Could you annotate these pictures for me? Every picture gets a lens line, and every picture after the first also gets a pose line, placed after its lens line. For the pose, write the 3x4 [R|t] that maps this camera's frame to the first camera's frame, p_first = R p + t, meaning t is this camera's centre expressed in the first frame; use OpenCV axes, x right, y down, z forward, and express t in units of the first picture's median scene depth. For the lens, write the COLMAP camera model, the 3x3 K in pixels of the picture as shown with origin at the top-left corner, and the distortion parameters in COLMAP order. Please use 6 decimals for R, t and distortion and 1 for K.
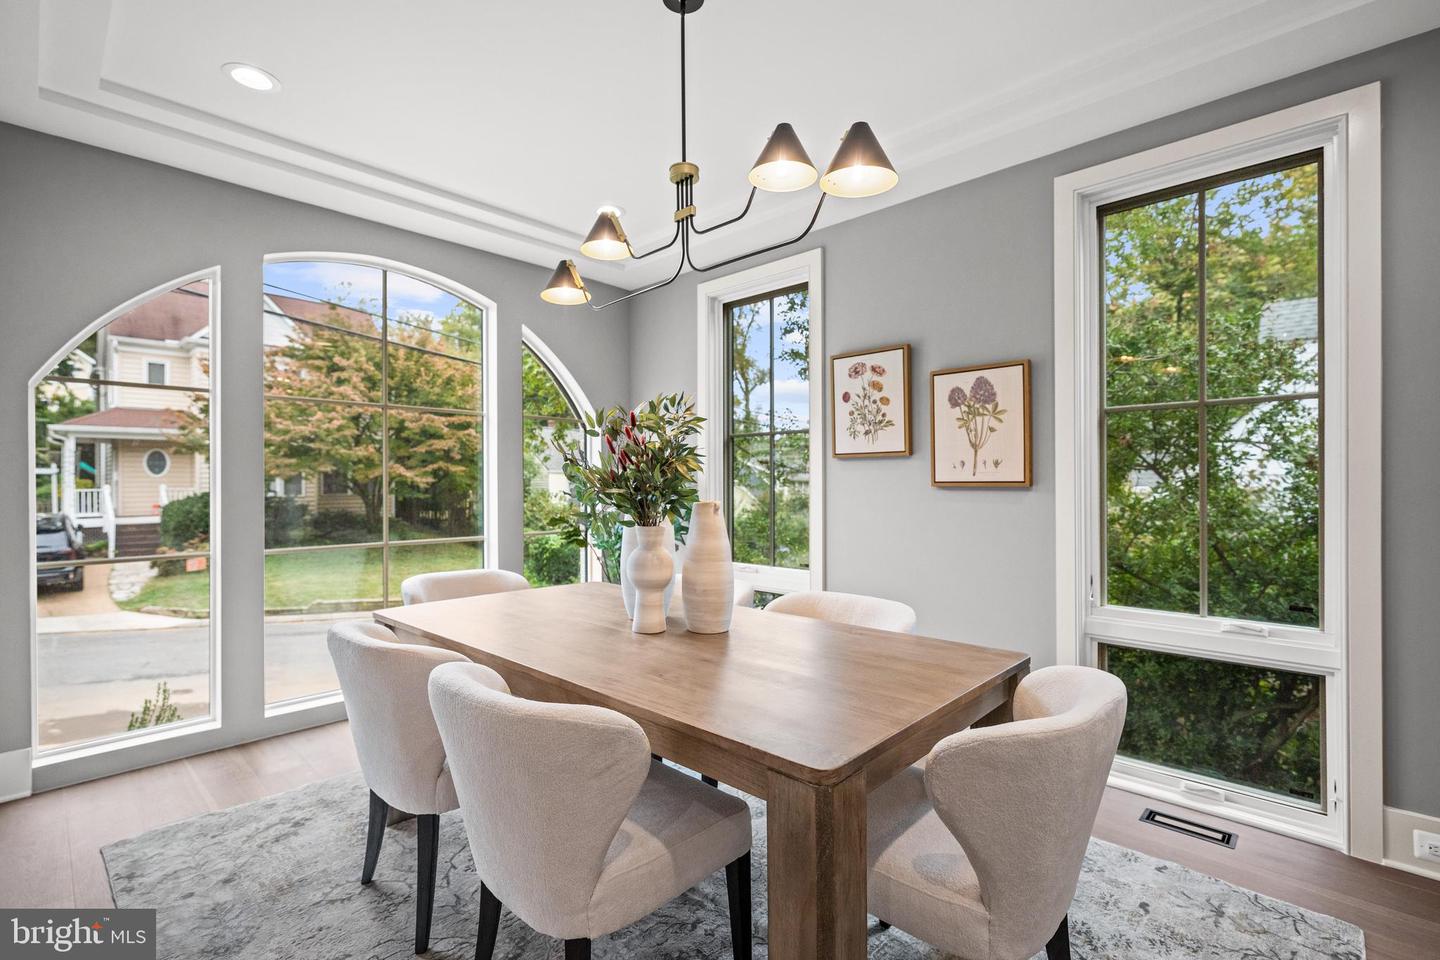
lens RADIAL K [[658.4, 0, 718.4], [0, 658.4, 482.6], [0, 0, 1]] dist [-0.000074, -0.000054]
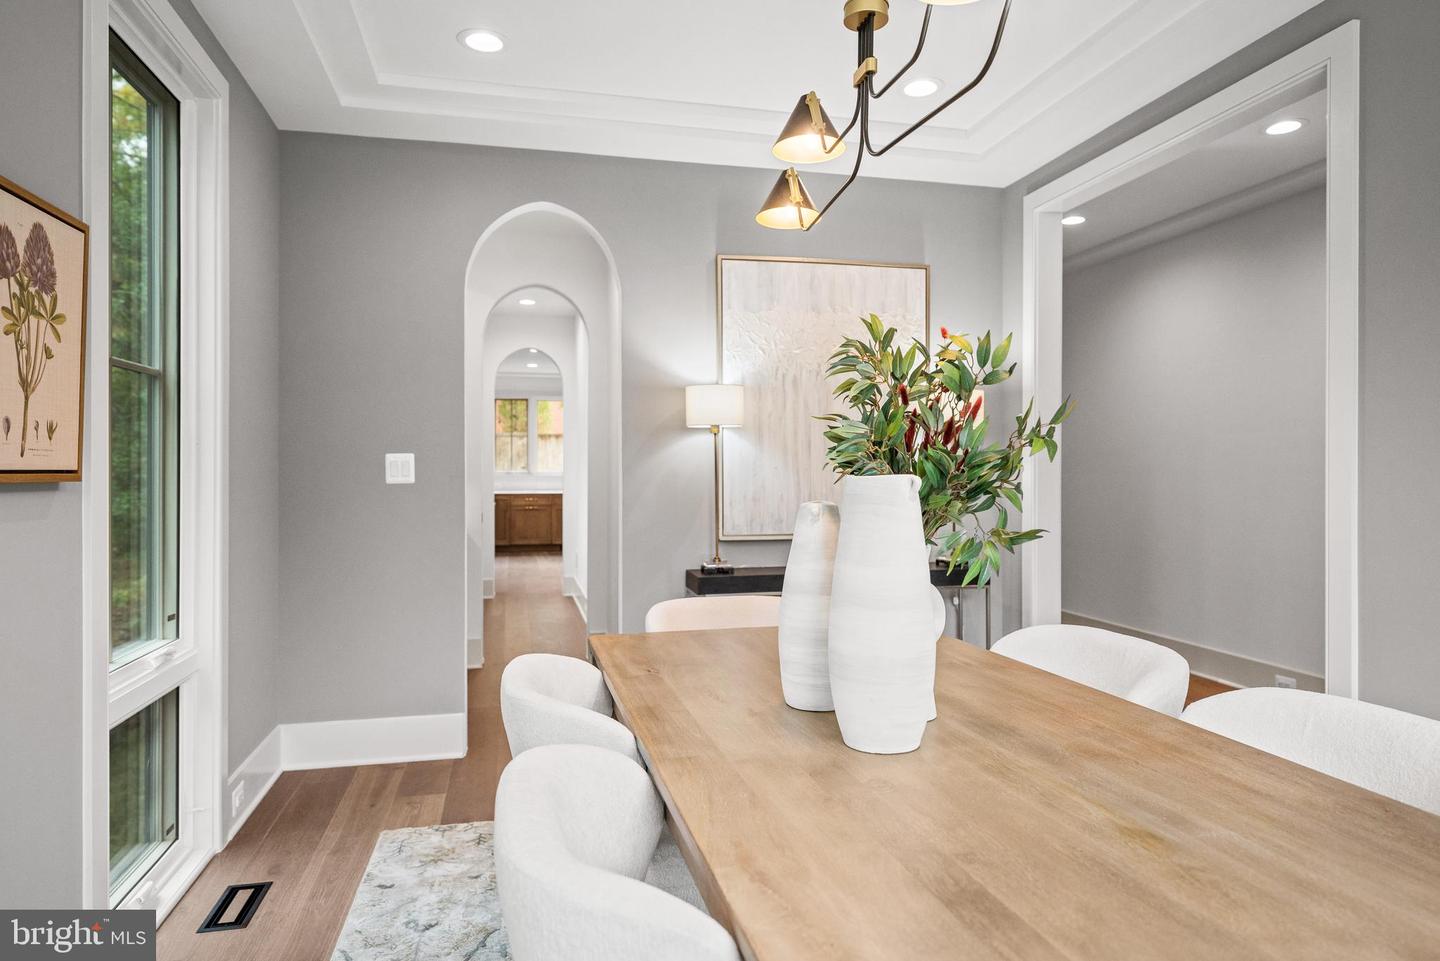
lens RADIAL K [[875.9, 0, 719.2], [0, 875.9, 476.4], [0, 0, 1]] dist [-0.001025, -0.000115]
pose [[-0.836732, -0.001046, 0.547612, -0.284686], [-0.001646, 0.999998, -0.000604, 0.002021], [-0.547610, -0.001406, -0.836732, 1.250865]]
